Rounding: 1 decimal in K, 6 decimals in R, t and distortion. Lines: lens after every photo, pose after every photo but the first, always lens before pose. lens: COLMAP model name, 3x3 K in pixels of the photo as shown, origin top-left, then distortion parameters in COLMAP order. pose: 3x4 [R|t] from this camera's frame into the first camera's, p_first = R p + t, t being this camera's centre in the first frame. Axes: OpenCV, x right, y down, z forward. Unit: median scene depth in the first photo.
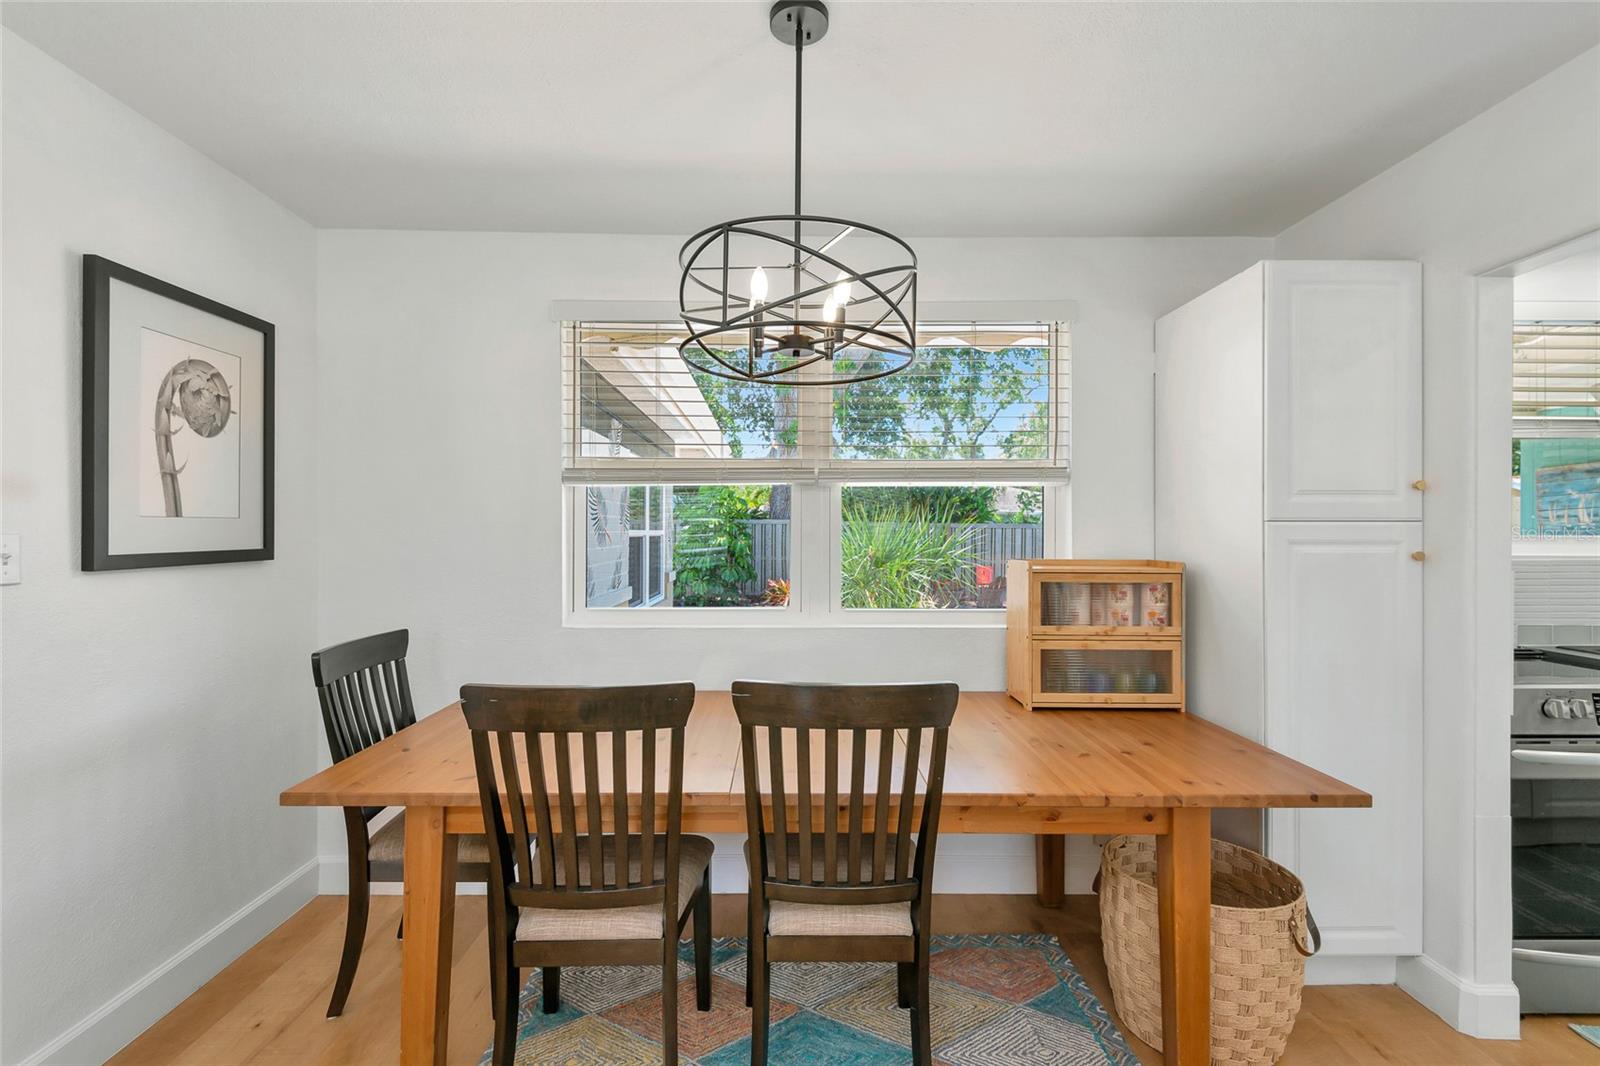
lens RADIAL K [[738.3, 0, 797.9], [0, 738.3, 530.9], [0, 0, 1]] dist [0.022619, -0.009545]
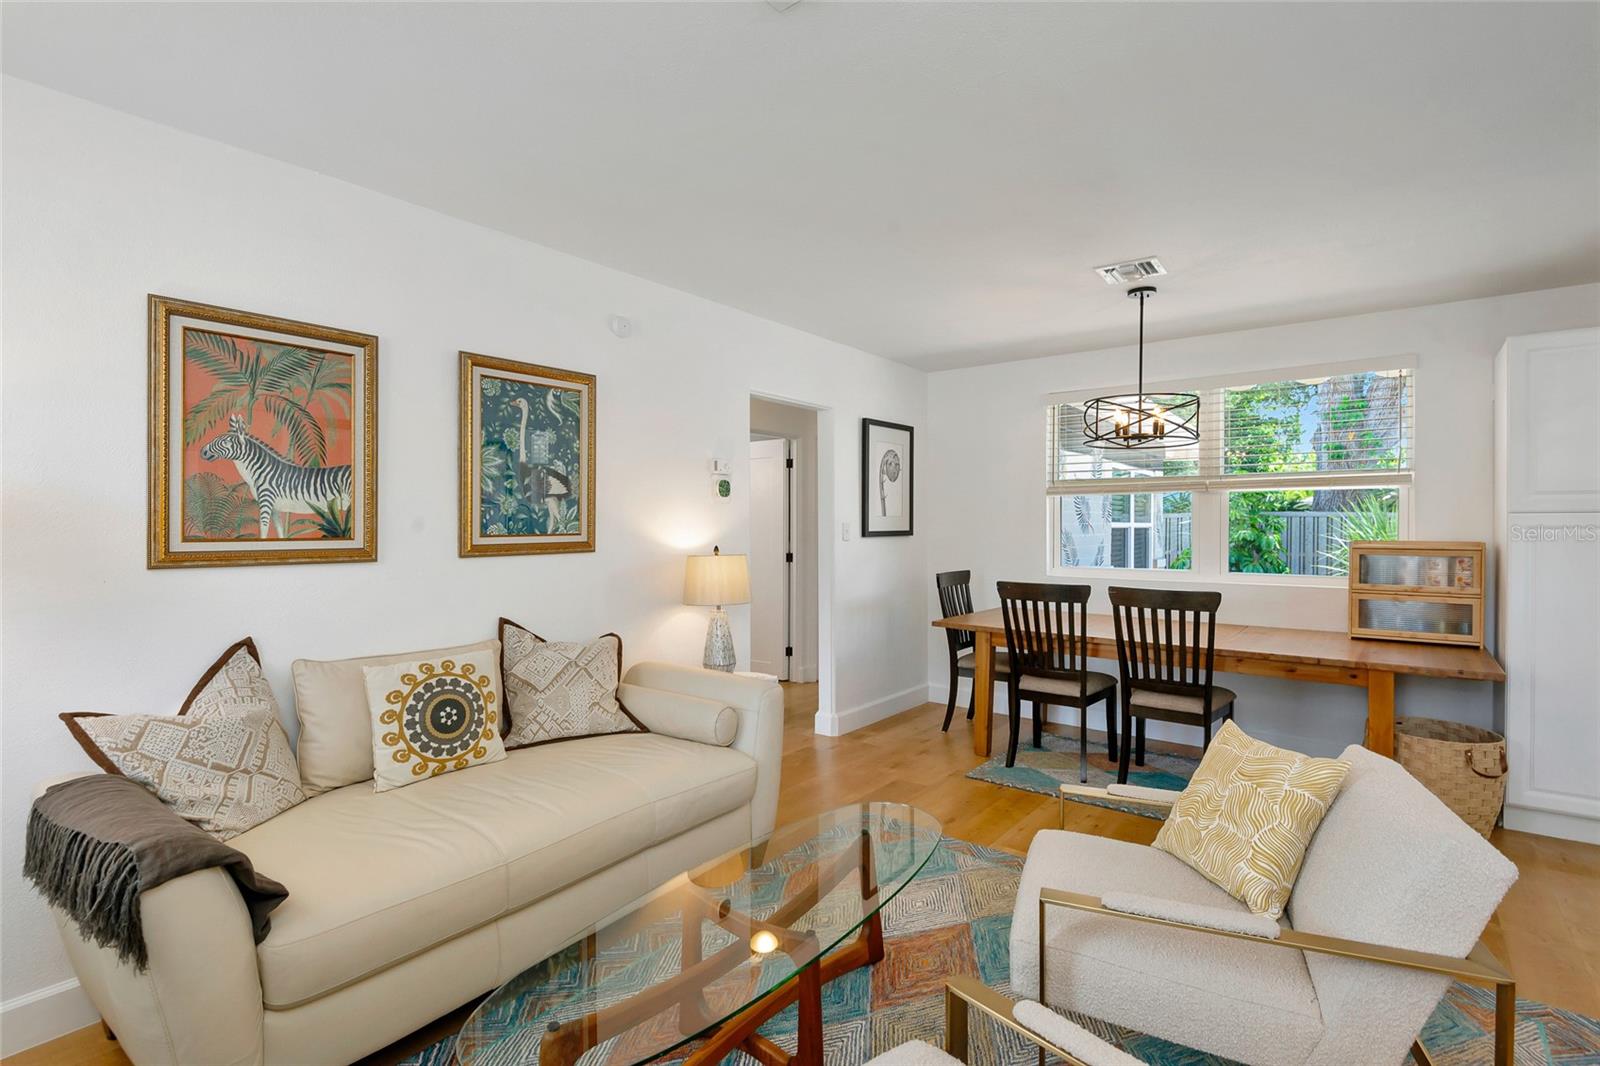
lens RADIAL K [[761.8, 0, 800.4], [0, 761.8, 529.9], [0, 0, 1]] dist [0.010475, -0.007519]
pose [[0.787141, 0.002444, -0.616768, 0.448203], [0.000668, 0.999988, 0.004816, 0.012584], [0.616773, -0.004203, 0.787130, -1.053147]]
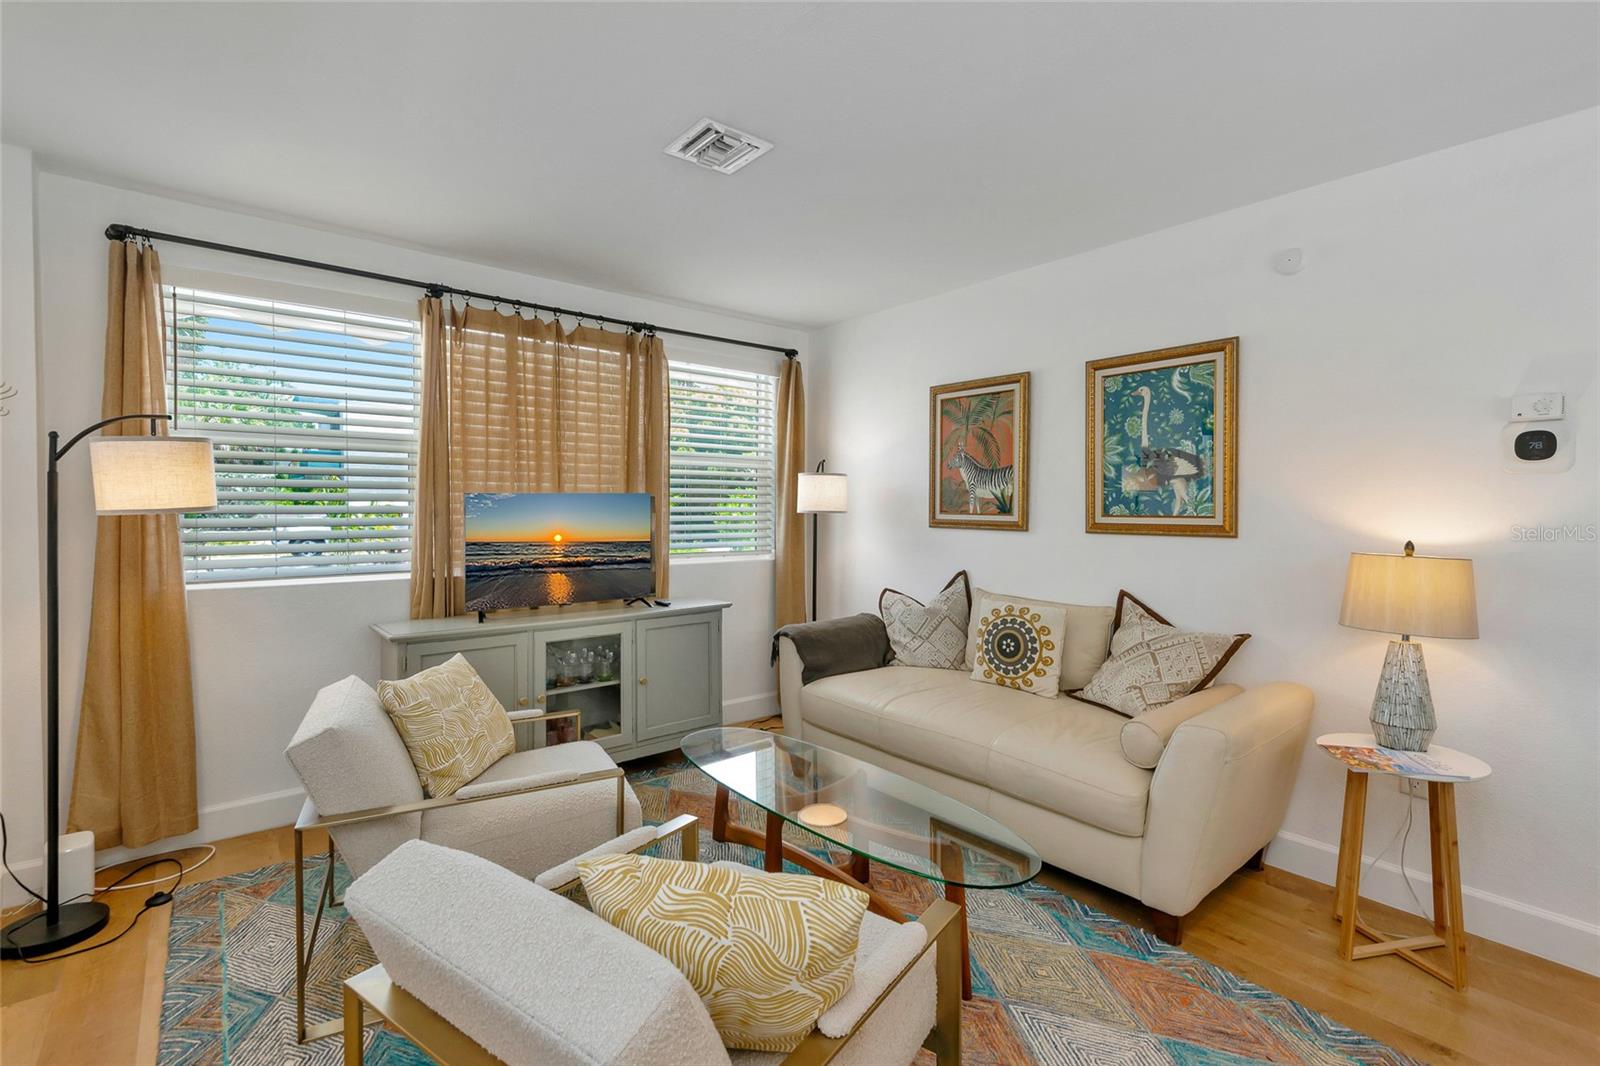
lens RADIAL K [[738.3, 0, 788.7], [0, 738.3, 518.9], [0, 0, 1]] dist [0.022619, -0.009545]
pose [[-0.784540, -0.004612, -0.620061, 0.606751], [-0.017304, 0.999746, 0.014459, 0.024822], [0.619837, 0.022073, -0.784420, 0.367401]]
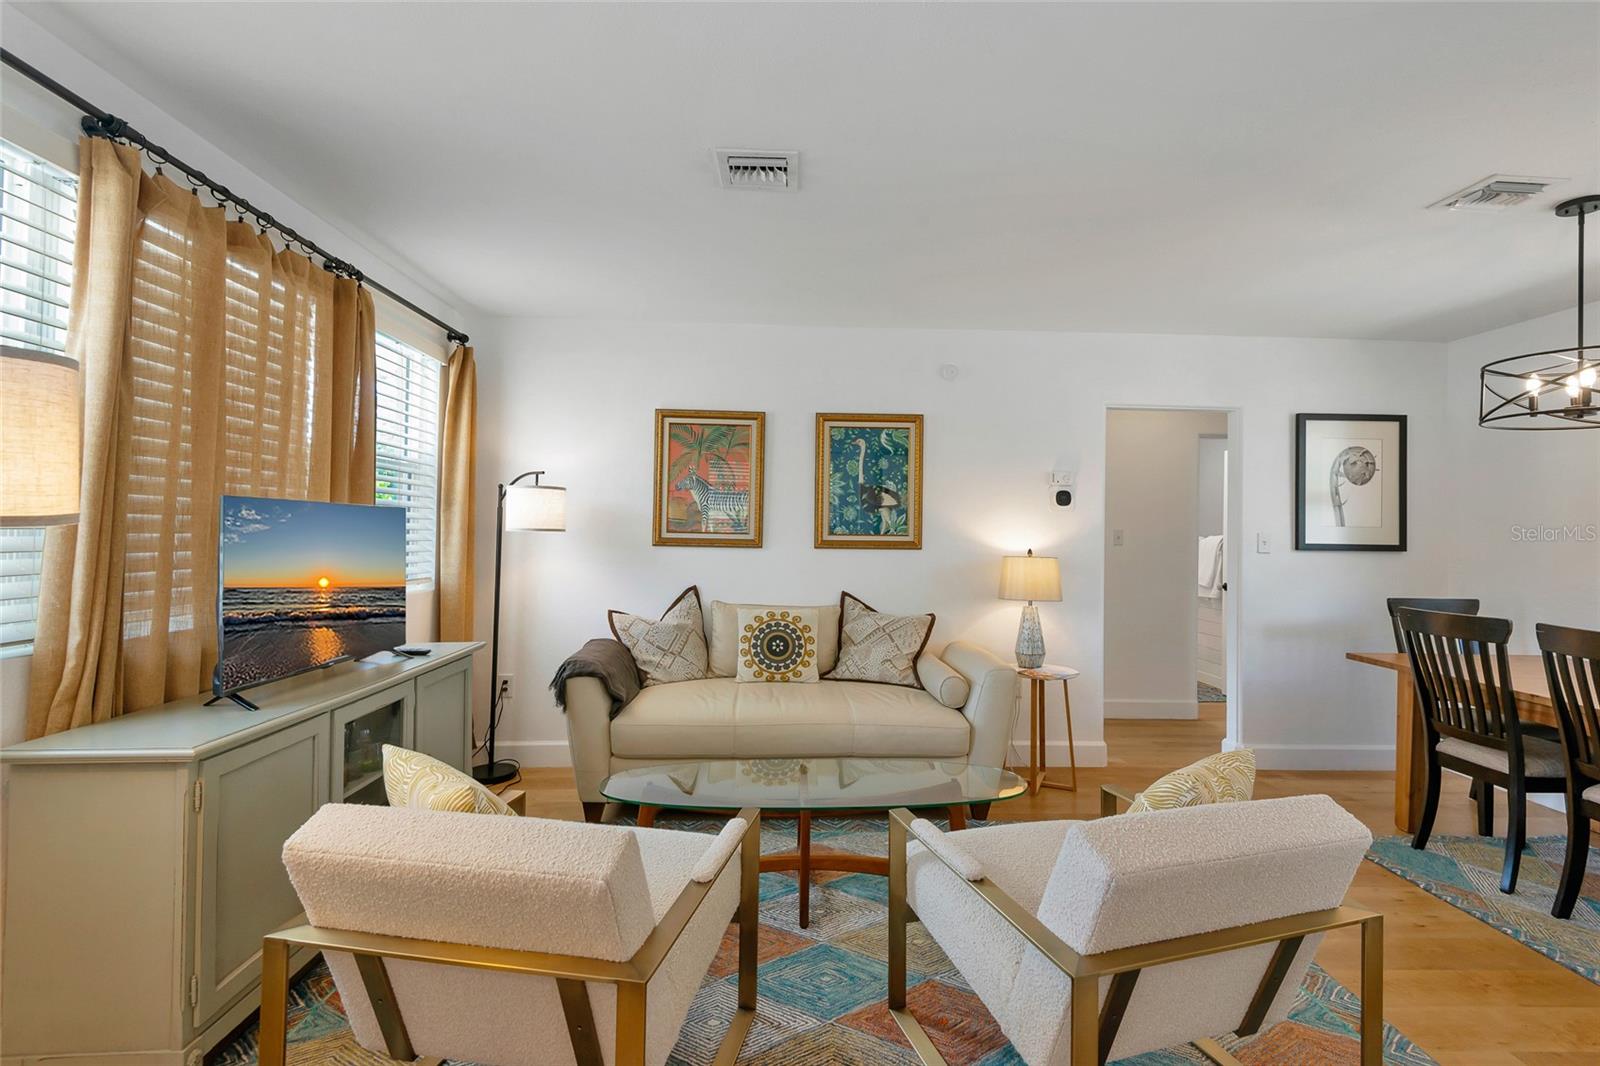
lens RADIAL K [[738.3, 0, 827.7], [0, 738.3, 517.9], [0, 0, 1]] dist [0.022619, -0.009545]
pose [[0.050097, -0.021355, -0.998516, 1.072846], [-0.019255, 0.999565, -0.022344, 0.028804], [0.998559, 0.020346, 0.049664, -0.474624]]
